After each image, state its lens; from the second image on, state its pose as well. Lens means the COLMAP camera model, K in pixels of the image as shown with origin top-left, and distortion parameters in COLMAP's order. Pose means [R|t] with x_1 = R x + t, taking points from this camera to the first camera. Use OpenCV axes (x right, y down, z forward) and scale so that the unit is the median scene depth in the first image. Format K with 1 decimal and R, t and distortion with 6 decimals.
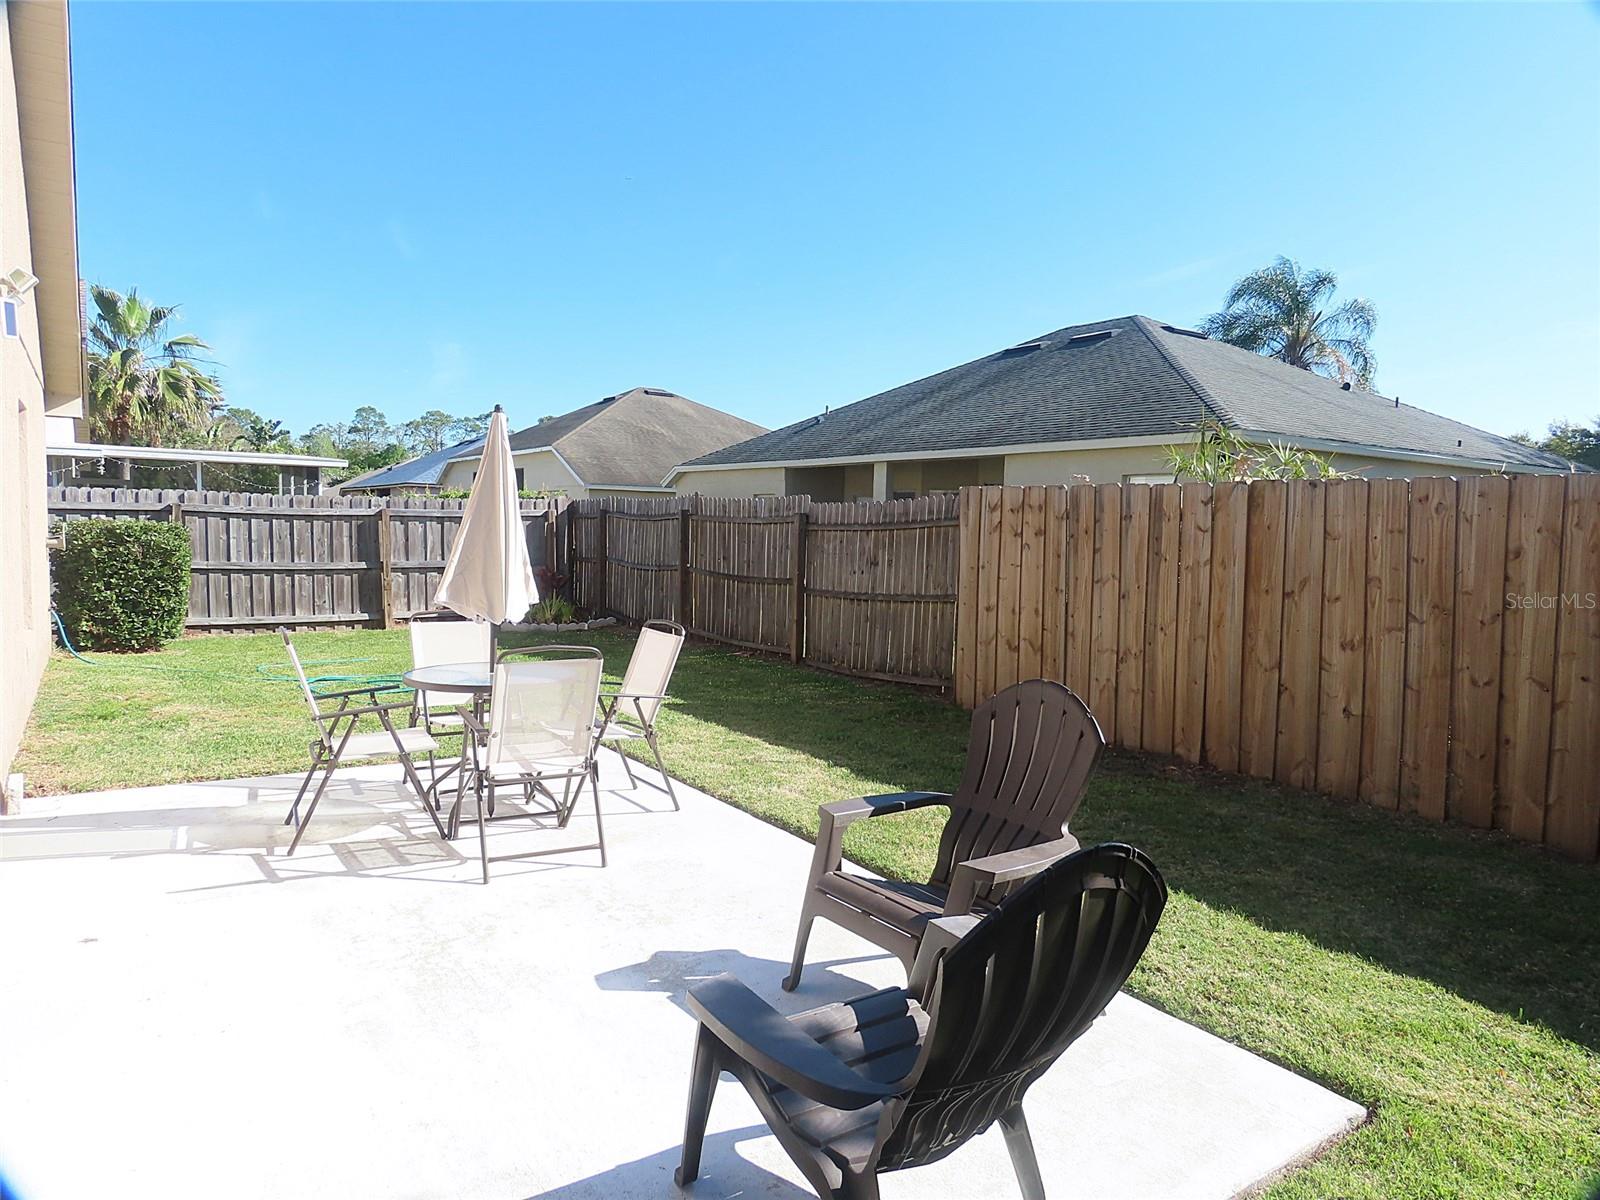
lens RADIAL K [[1007.4, 0, 799.8], [0, 1007.4, 603.8], [0, 0, 1]] dist [-0.016266, 0.008424]
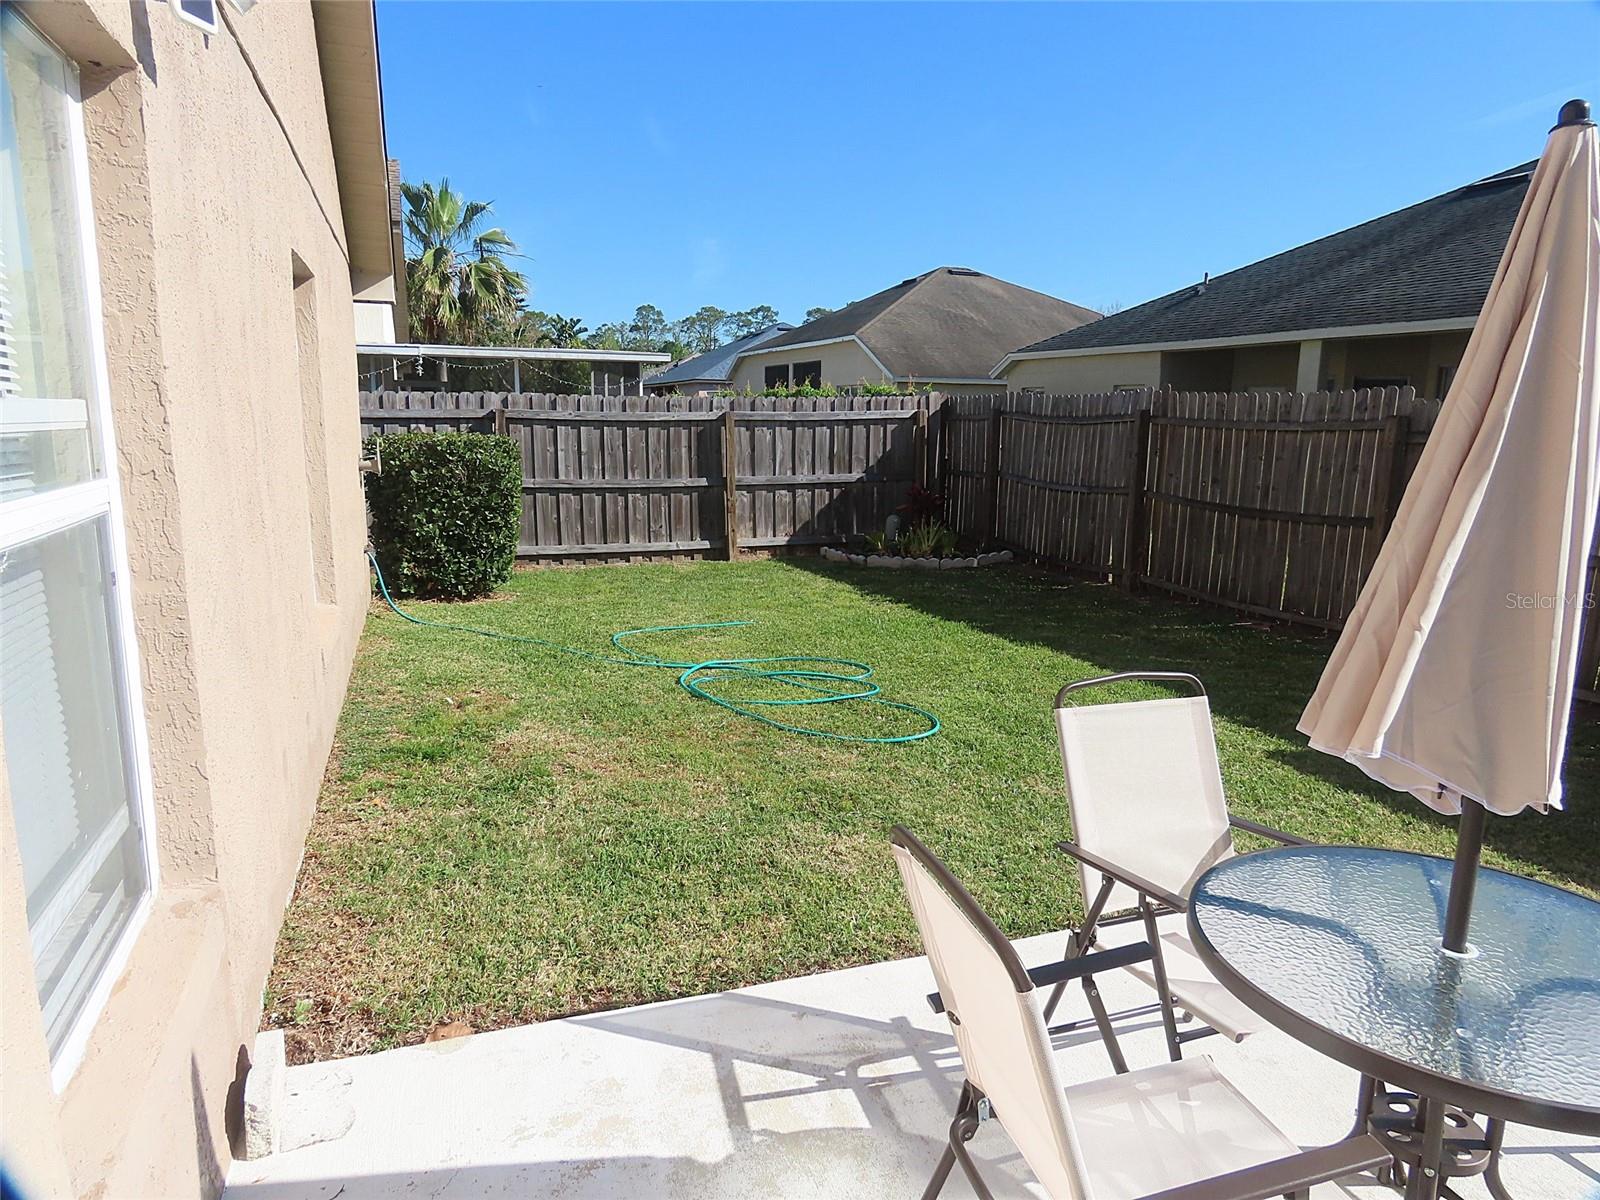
lens RADIAL K [[1007.4, 0, 798.5], [0, 1007.4, 599.7], [0, 0, 1]] dist [-0.016266, 0.008424]
pose [[0.967642, 0.035012, -0.249887, -0.150076], [-0.009762, 0.994780, 0.101578, -0.026849], [0.252139, -0.095852, 0.962932, 0.217795]]
